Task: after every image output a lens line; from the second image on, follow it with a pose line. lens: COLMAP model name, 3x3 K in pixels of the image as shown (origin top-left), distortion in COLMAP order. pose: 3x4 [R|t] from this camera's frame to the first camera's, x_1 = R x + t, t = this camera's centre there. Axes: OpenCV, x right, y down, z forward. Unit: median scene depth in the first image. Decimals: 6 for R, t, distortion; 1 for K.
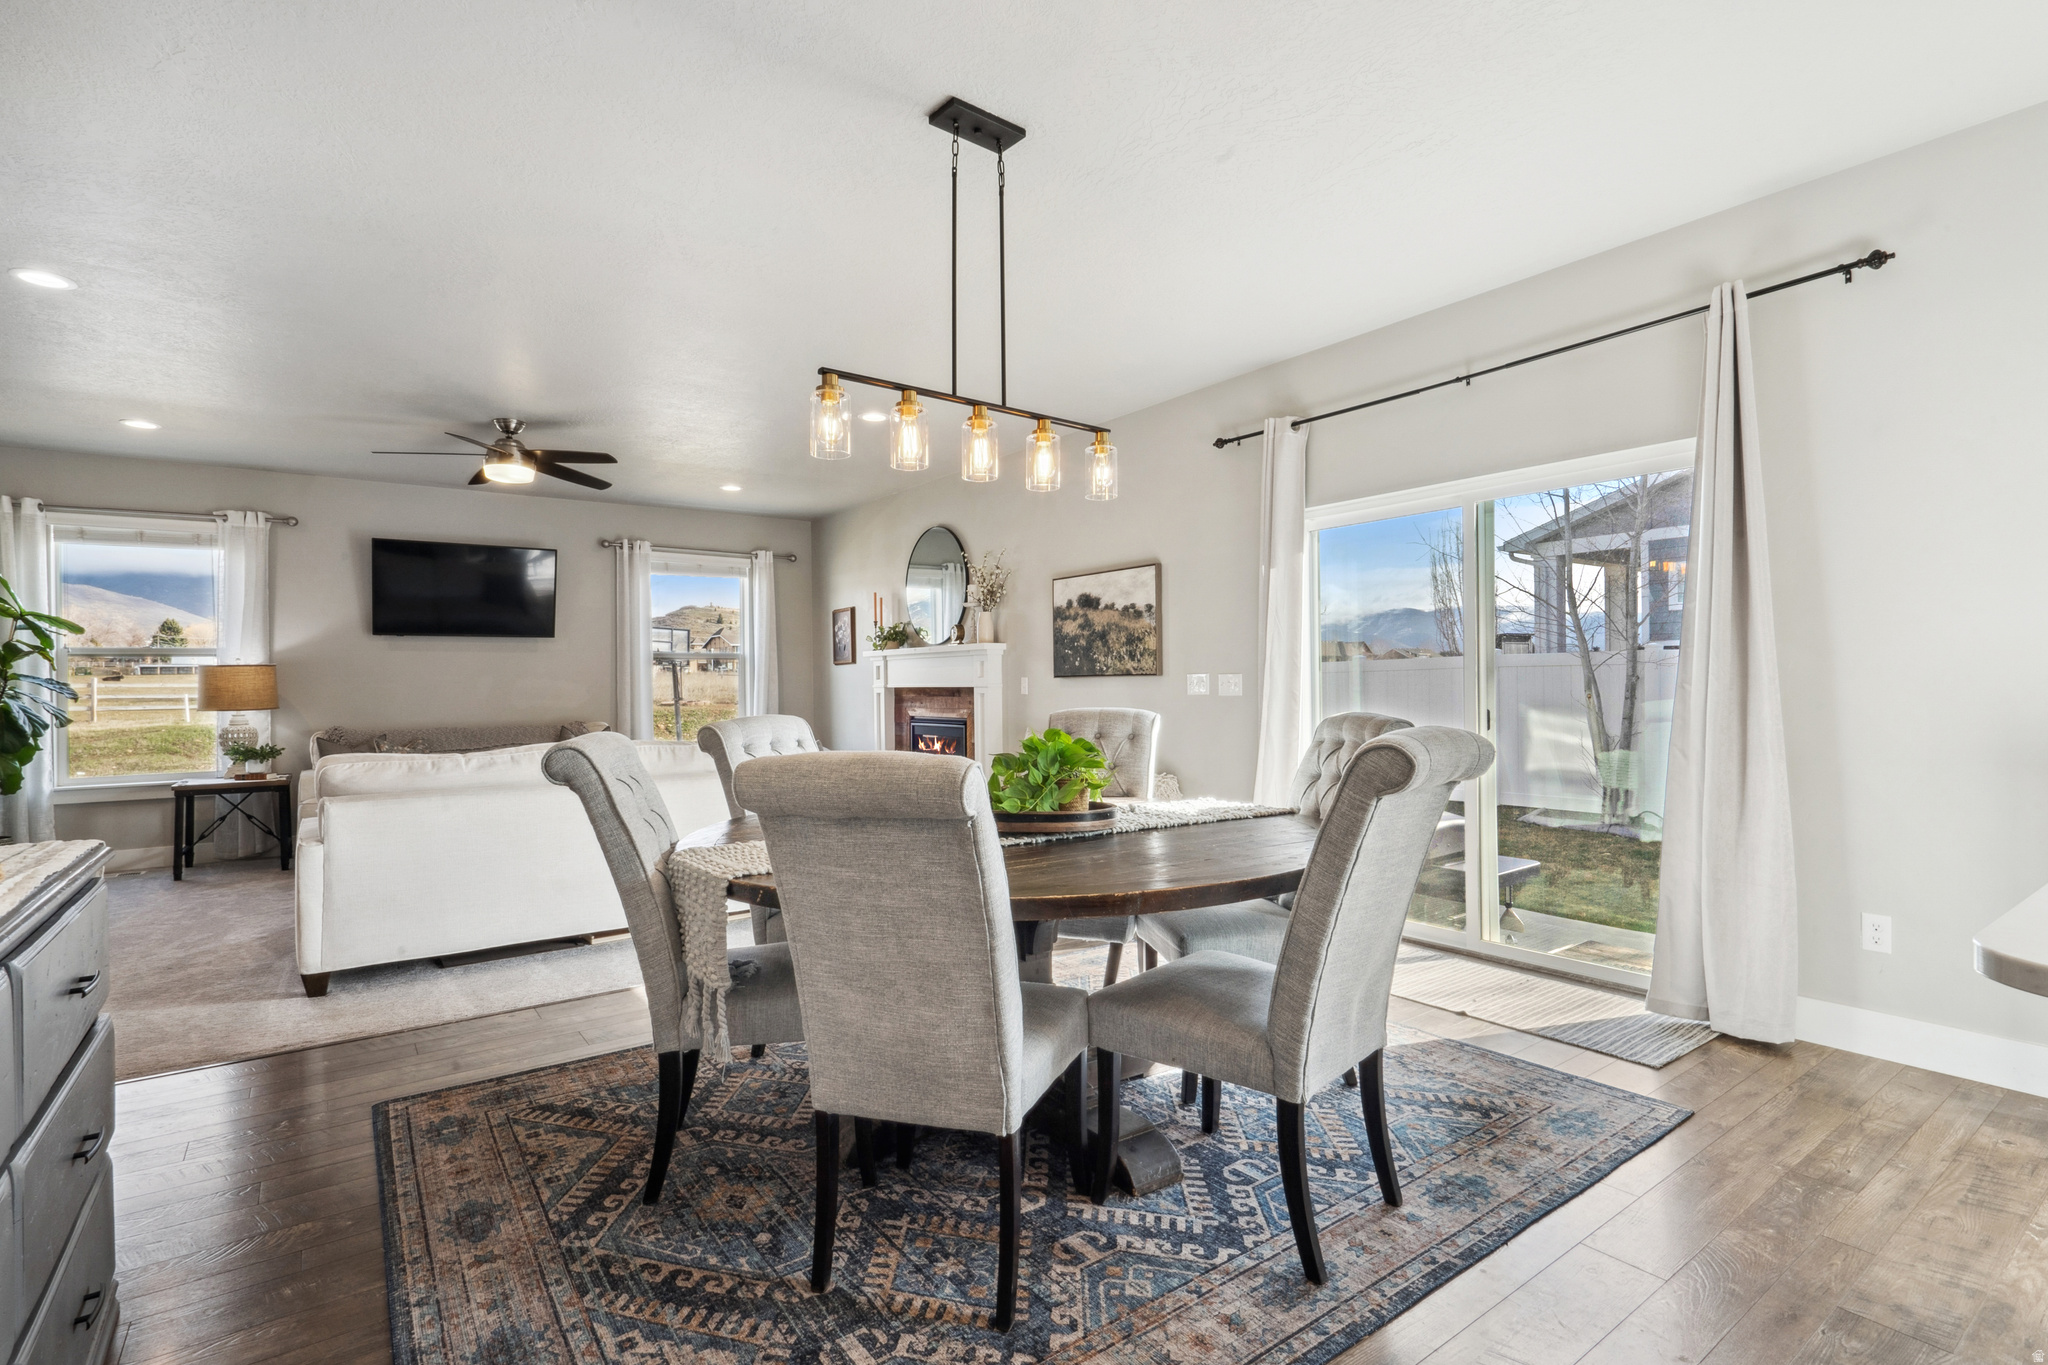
lens RADIAL K [[963.7, 0, 1013.7], [0, 963.7, 691.5], [0, 0, 1]] dist [-0.001390, 0.000970]
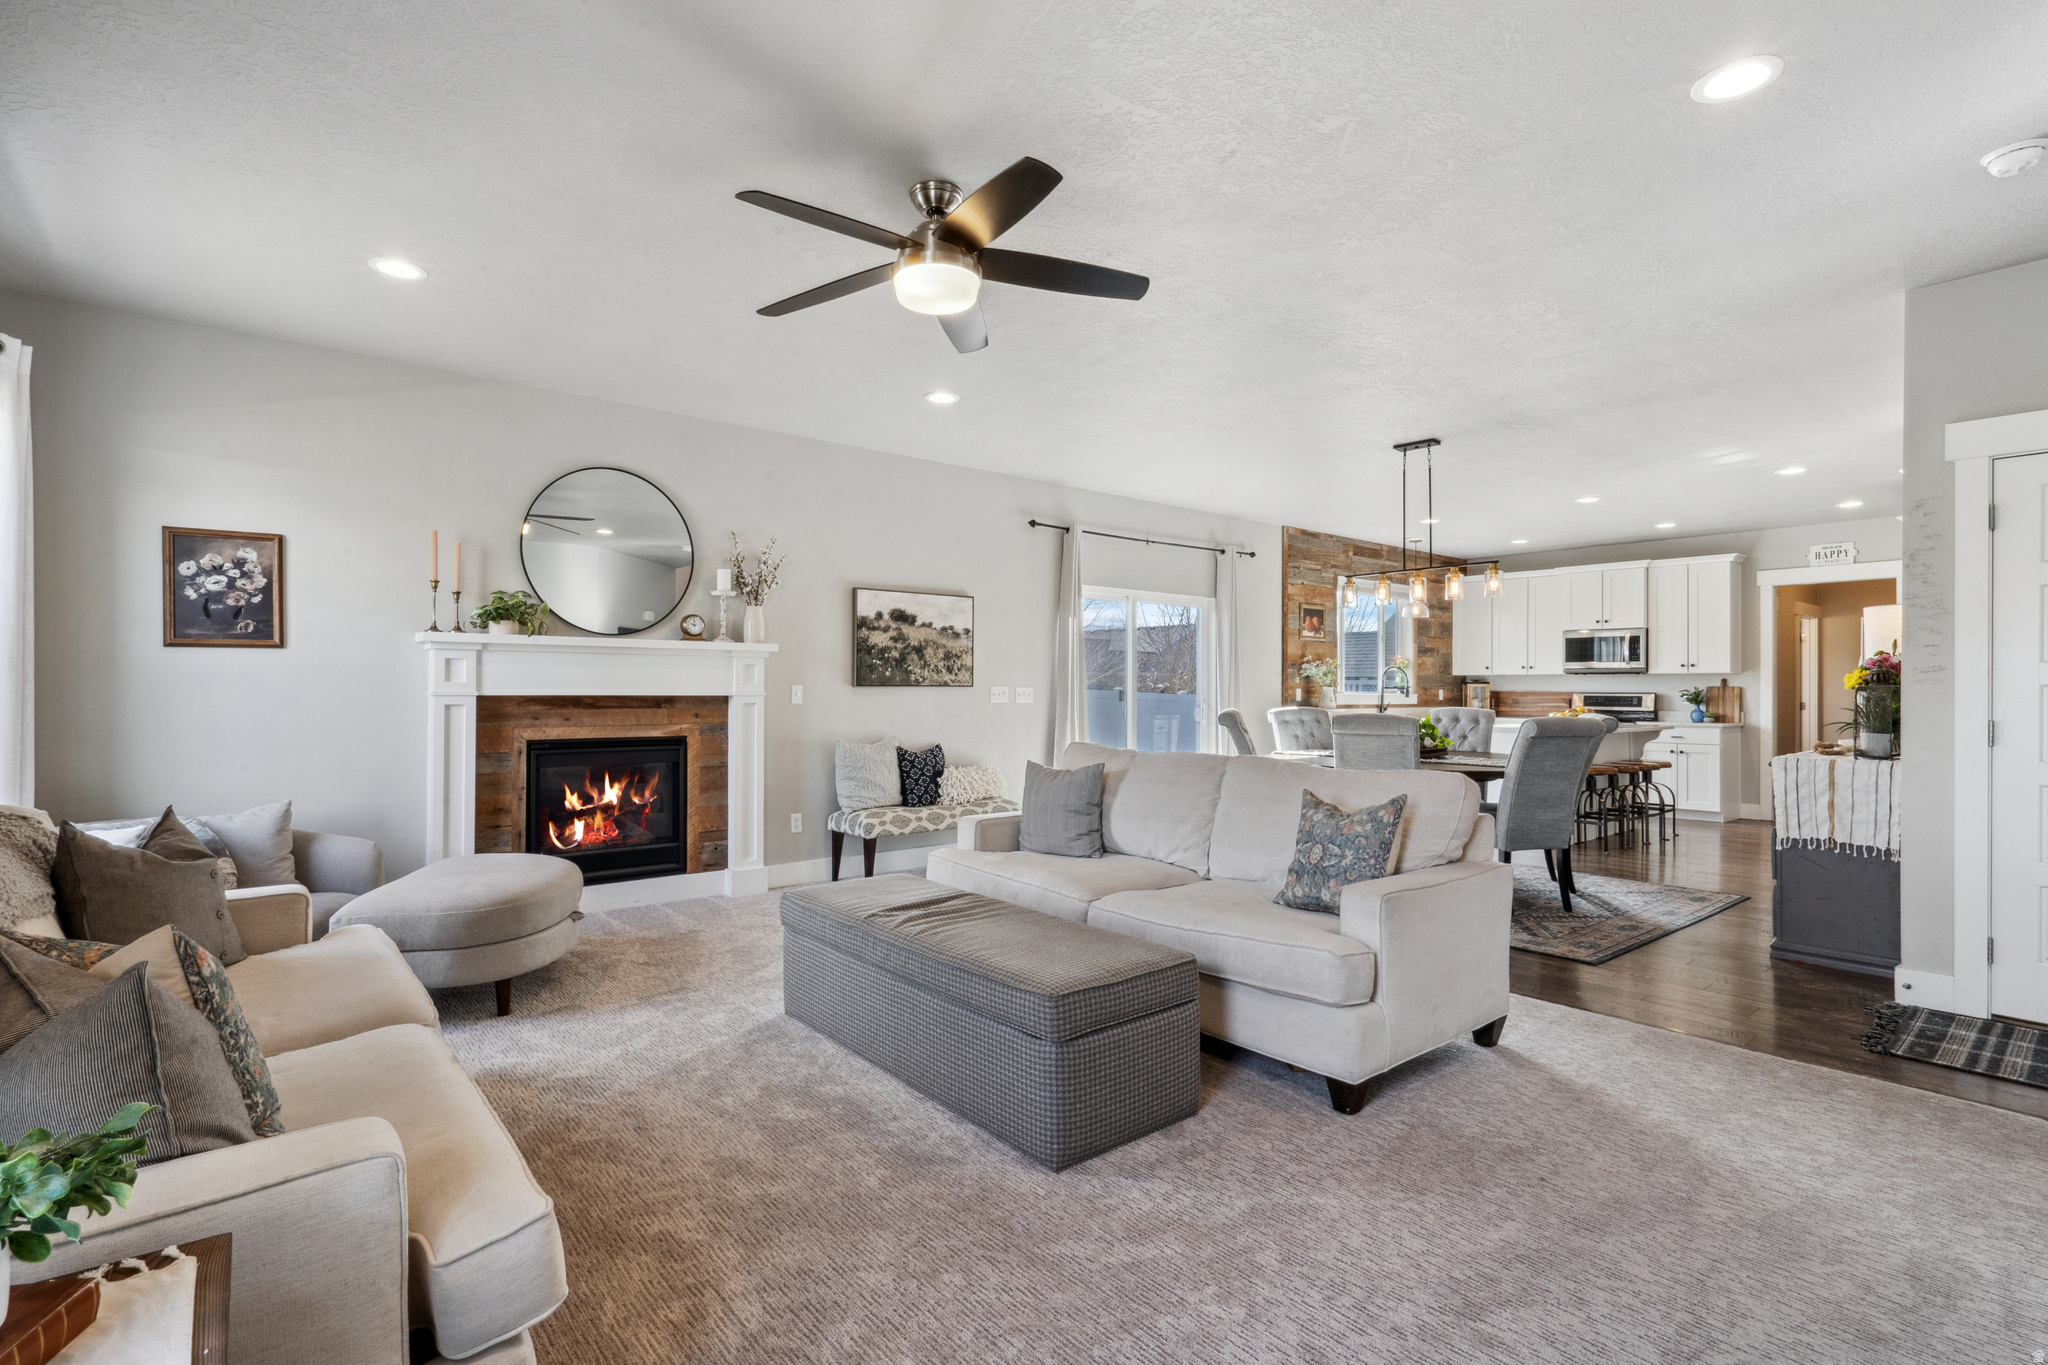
lens RADIAL K [[963.7, 0, 1017.9], [0, 963.7, 688.8], [0, 0, 1]] dist [-0.001390, 0.000970]
pose [[-0.063851, 0.013600, 0.997867, -0.991834], [0.006089, 0.999894, -0.013238, 0.002120], [-0.997941, 0.005231, -0.063927, 0.932115]]
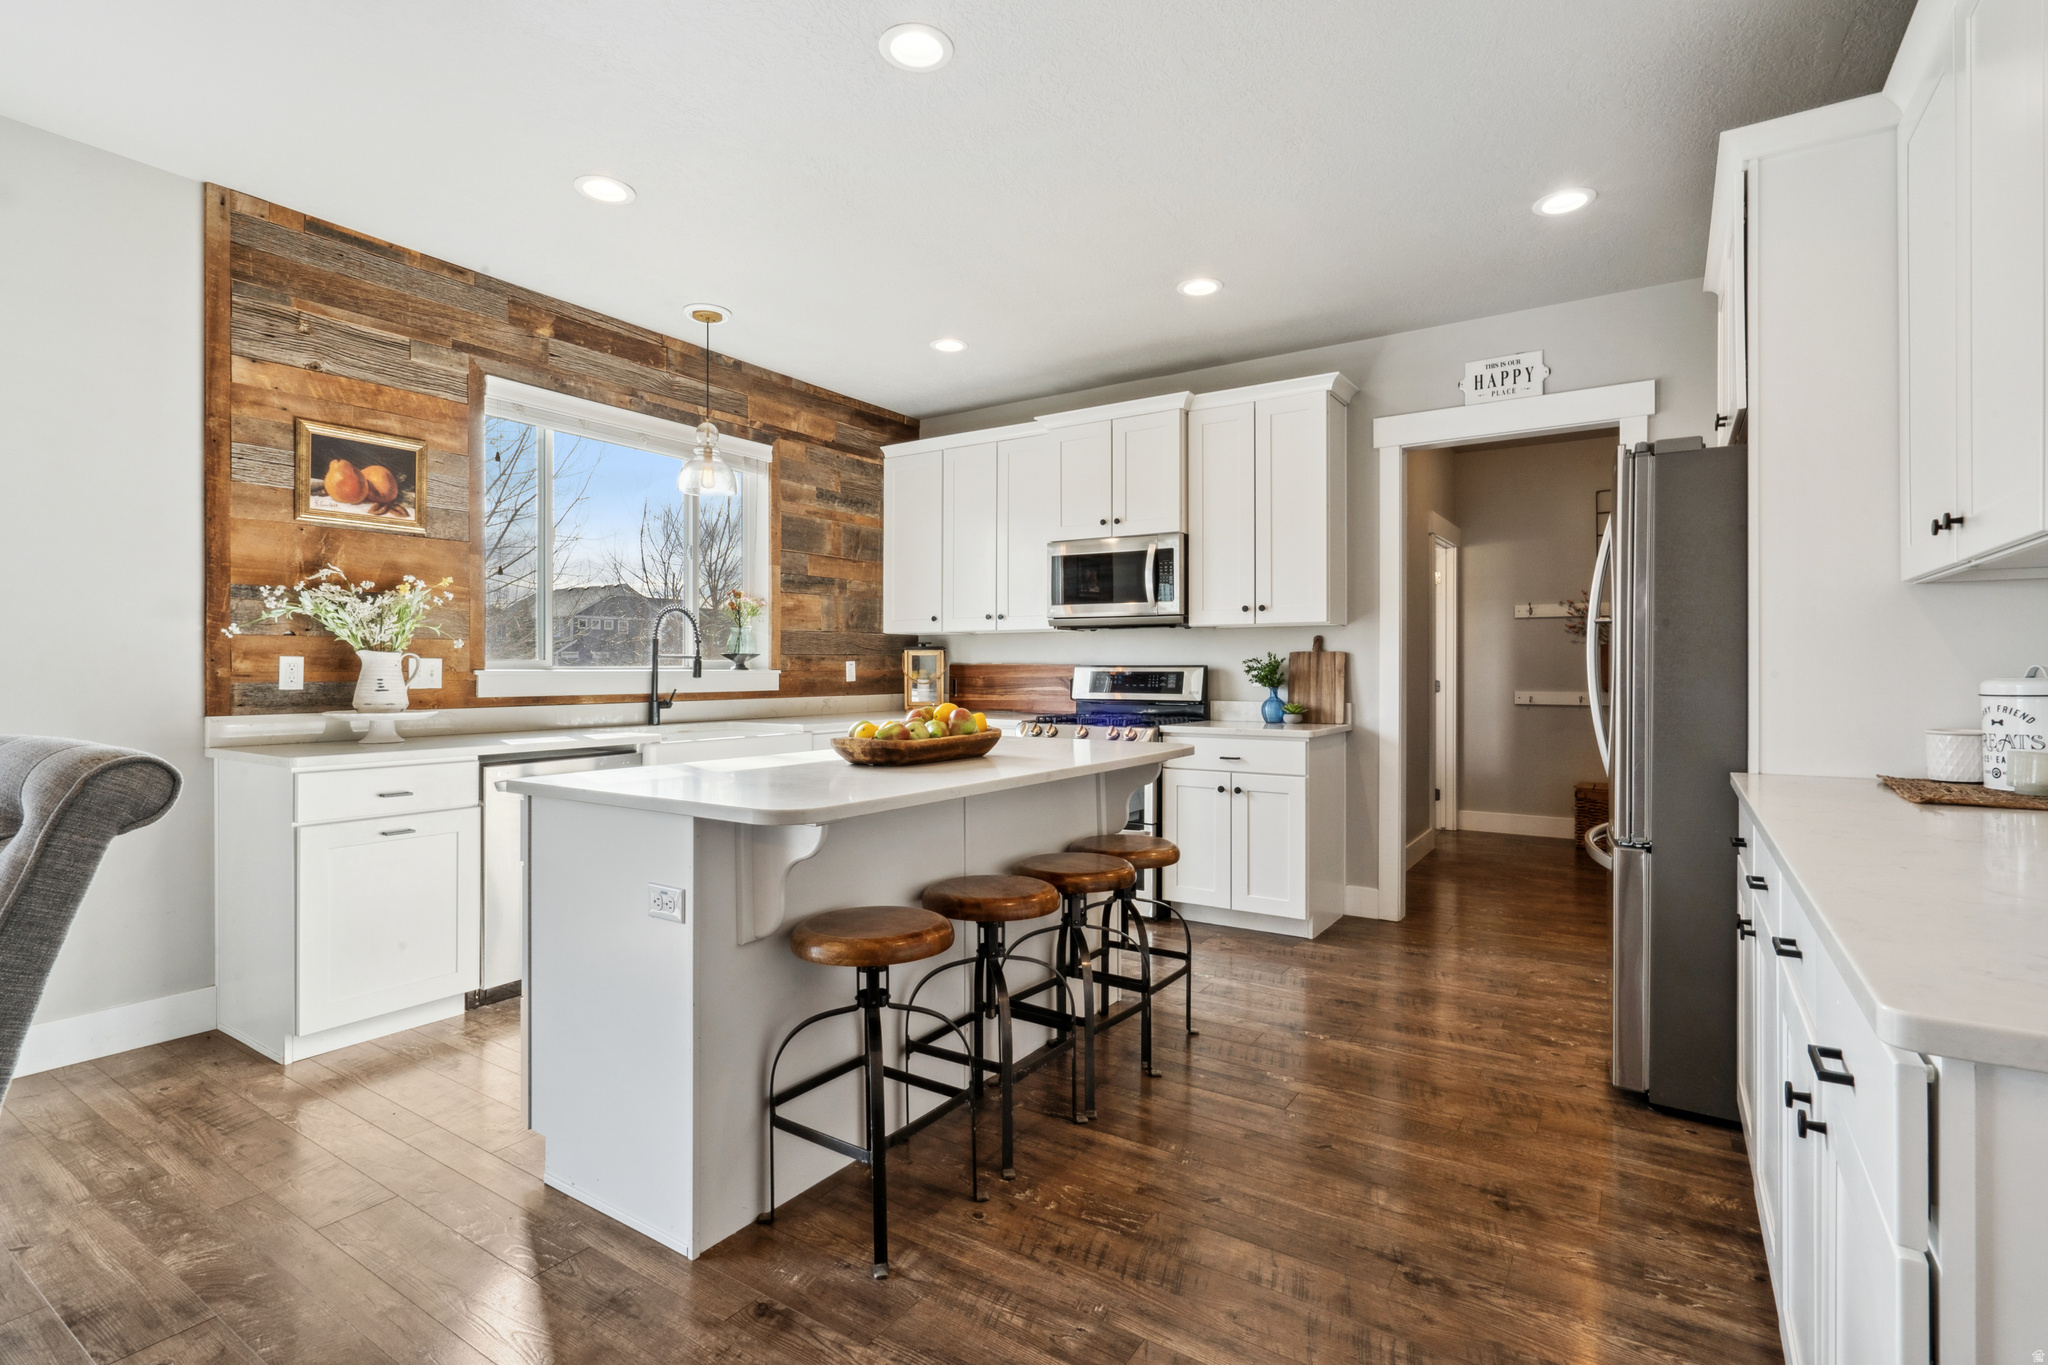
lens RADIAL K [[963.7, 0, 1022.9], [0, 963.7, 675.6], [0, 0, 1]] dist [-0.001390, 0.000970]
pose [[-0.355596, 0.005260, 0.934625, -0.158585], [0.013809, 0.999905, -0.000373, 0.001169], [-0.934538, 0.012774, -0.355635, 0.197774]]
